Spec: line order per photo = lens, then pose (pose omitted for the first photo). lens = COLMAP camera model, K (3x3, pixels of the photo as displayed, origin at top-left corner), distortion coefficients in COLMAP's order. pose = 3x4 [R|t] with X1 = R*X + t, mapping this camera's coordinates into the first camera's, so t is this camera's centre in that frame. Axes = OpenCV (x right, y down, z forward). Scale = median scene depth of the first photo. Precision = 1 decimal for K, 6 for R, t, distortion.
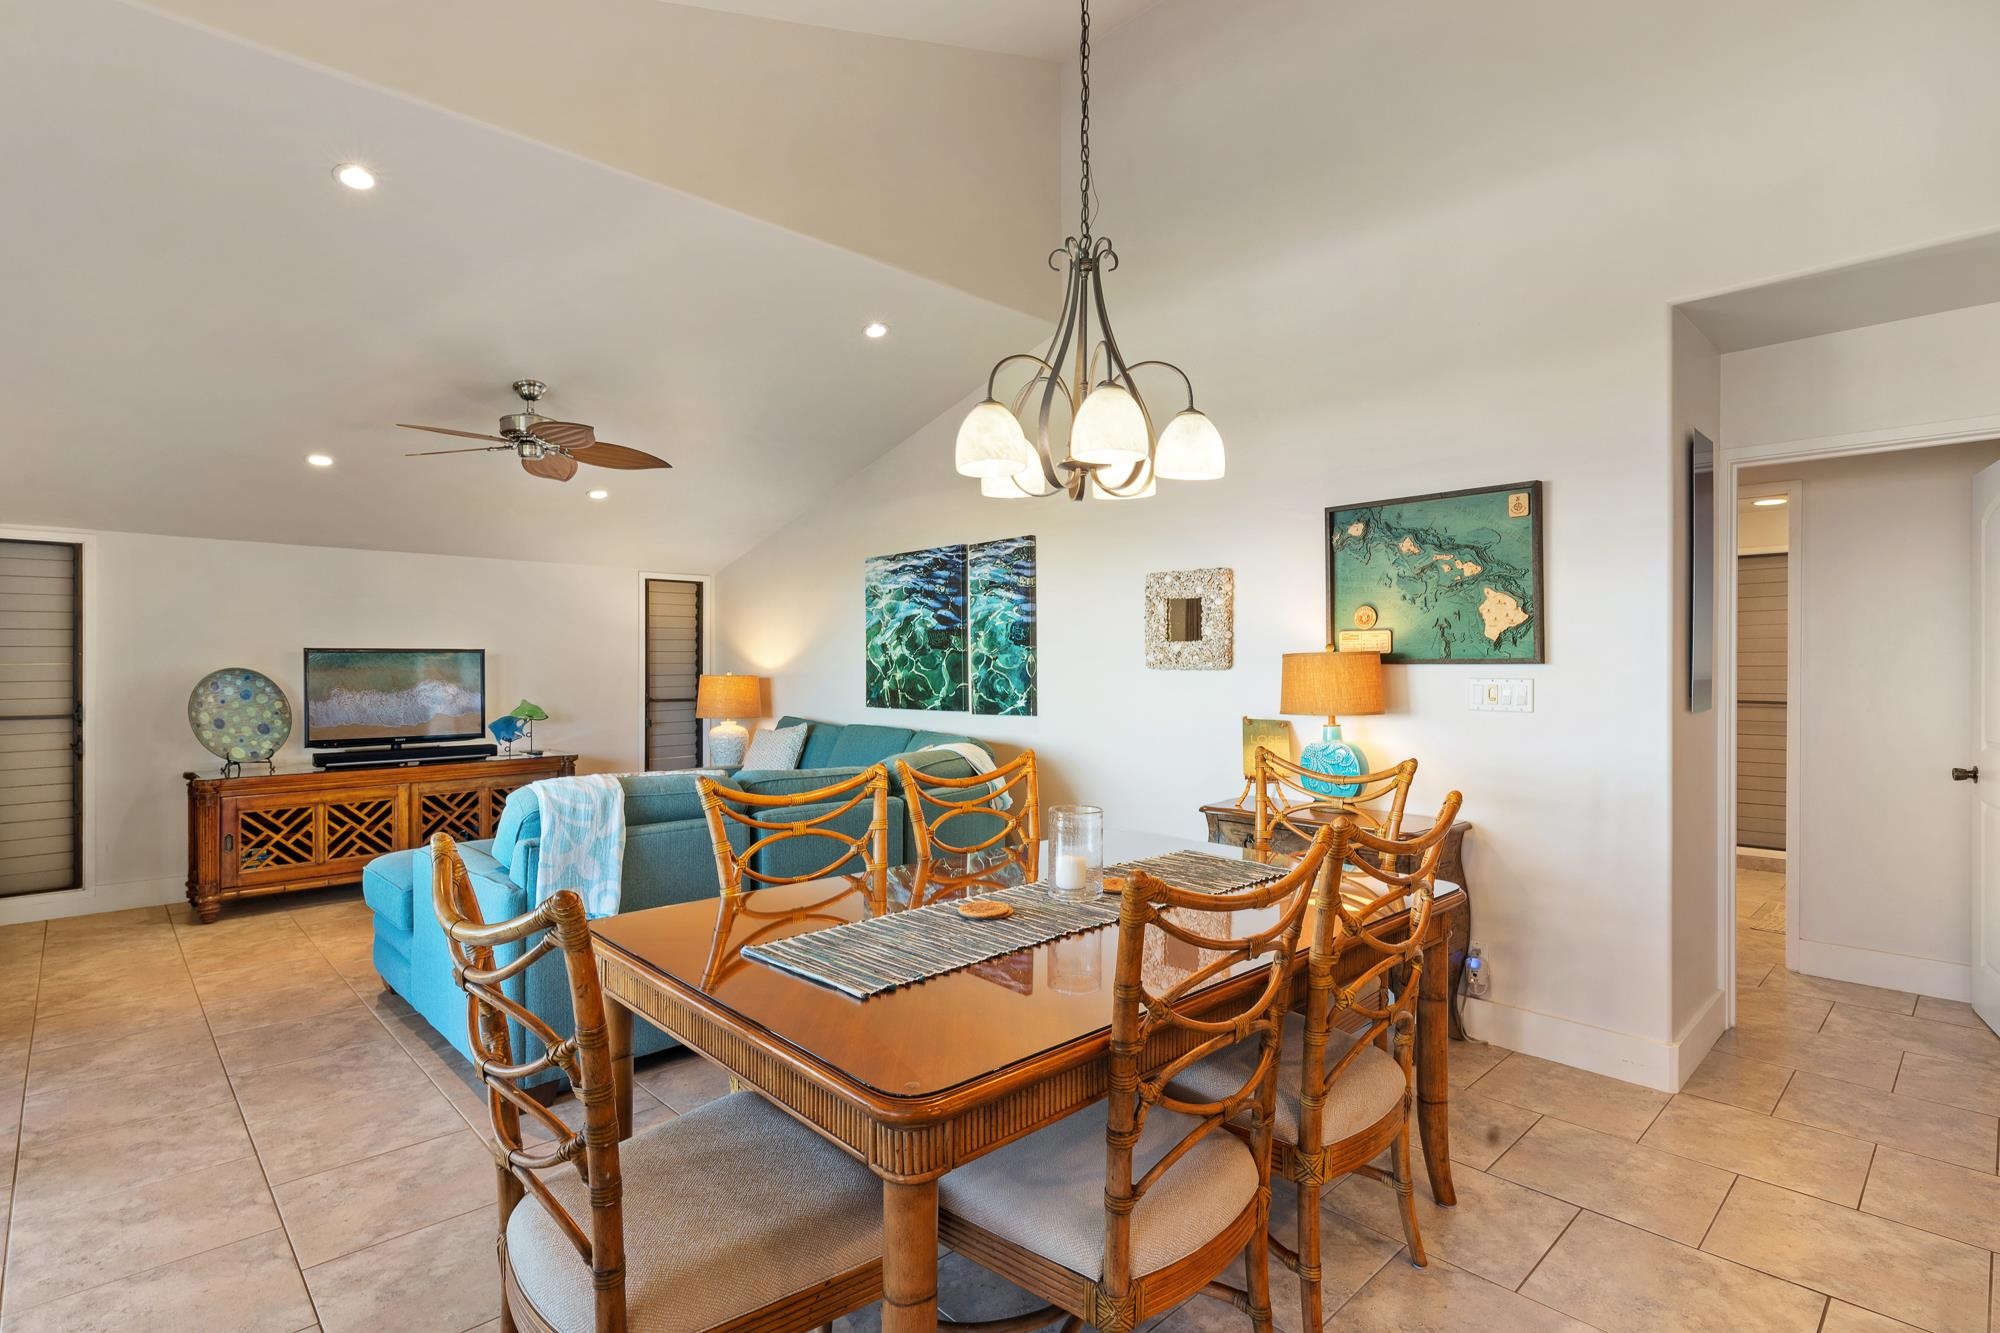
lens RADIAL K [[942.4, 0, 1005.0], [0, 942.4, 662.7], [0, 0, 1]] dist [0.007143, 0.001037]
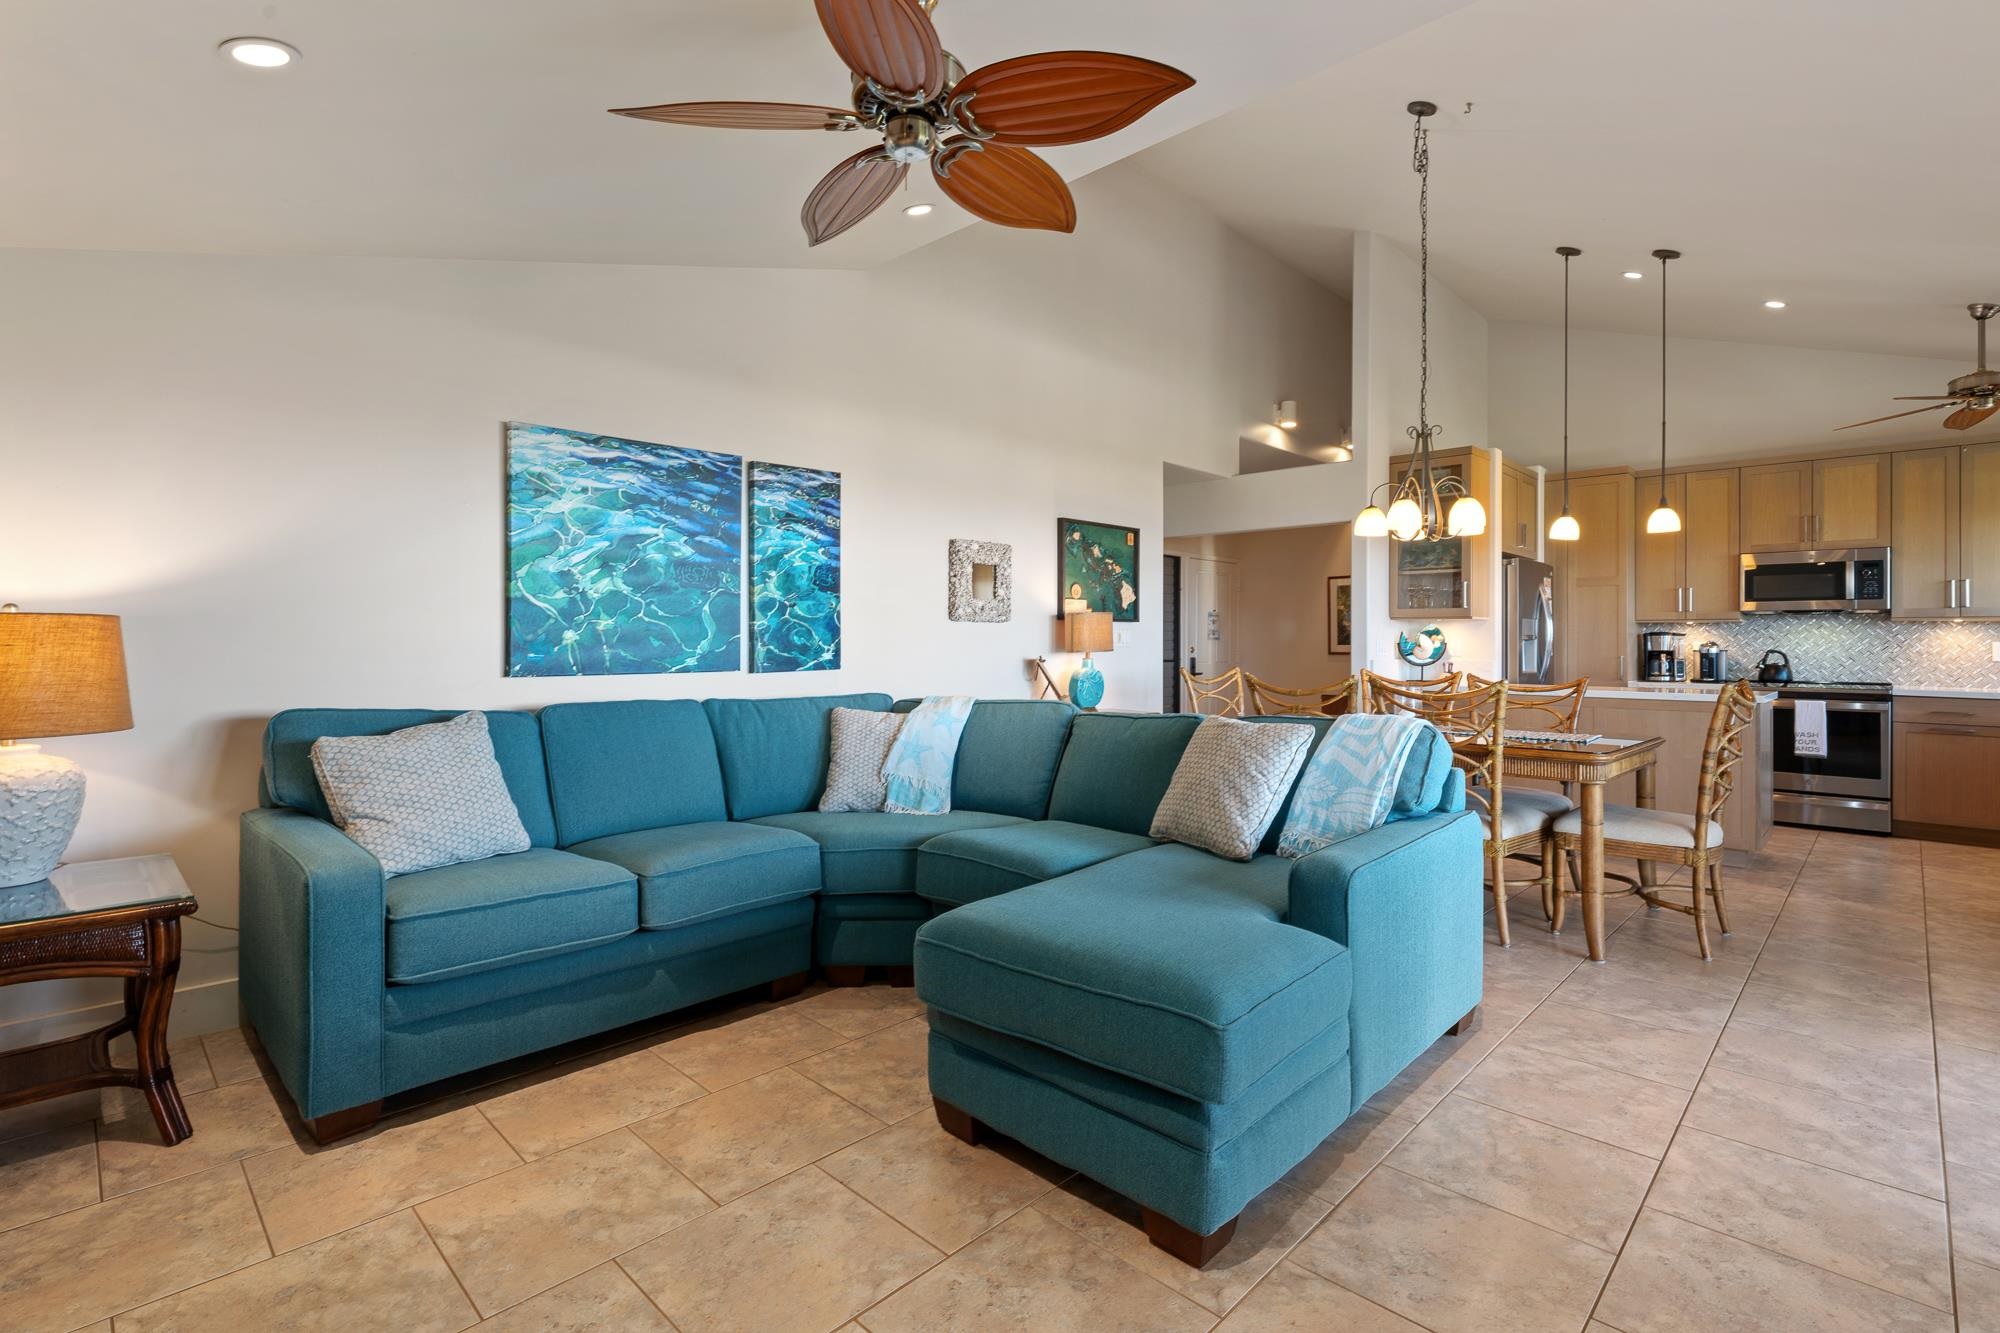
lens RADIAL K [[874.2, 0, 1009.1], [0, 874.2, 635.8], [0, 0, 1]] dist [-0.007969, 0.000644]
pose [[0.005051, 0.007176, 0.999961, -0.798974], [-0.004939, 0.999962, -0.007151, 0.028162], [-0.999975, -0.004902, 0.005087, 0.805095]]
